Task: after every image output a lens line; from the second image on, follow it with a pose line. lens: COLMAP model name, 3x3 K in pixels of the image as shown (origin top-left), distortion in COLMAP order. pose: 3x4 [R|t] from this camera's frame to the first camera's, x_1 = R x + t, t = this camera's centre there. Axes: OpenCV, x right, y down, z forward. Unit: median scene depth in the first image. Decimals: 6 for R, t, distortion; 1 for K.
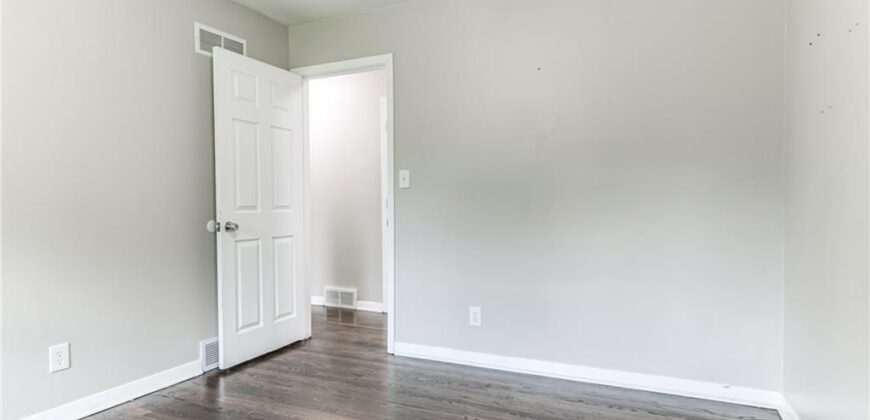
lens RADIAL K [[493.9, 0, 435.0], [0, 493.9, 210.0], [0, 0, 1]] dist [0.000596, 0.000141]
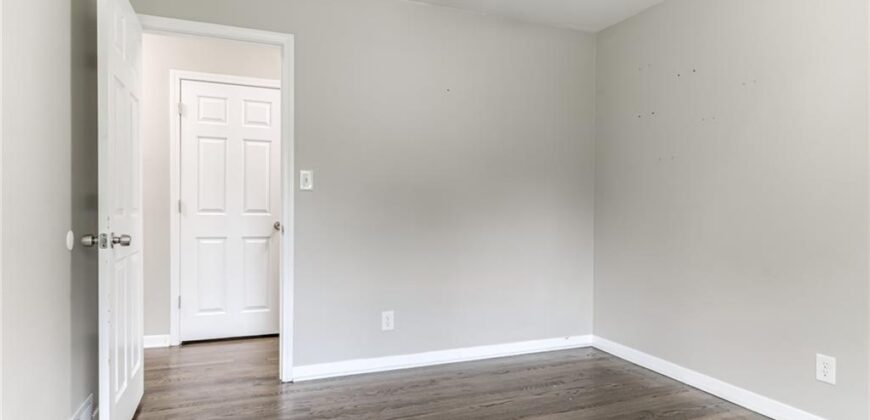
lens RADIAL K [[493.9, 0, 435.0], [0, 493.9, 210.0], [0, 0, 1]] dist [0.000596, 0.000141]
pose [[0.676545, 0.012352, 0.736298, -0.656169], [-0.003839, 0.999905, -0.013246, 0.002330], [-0.736391, 0.006135, 0.676528, 0.268345]]
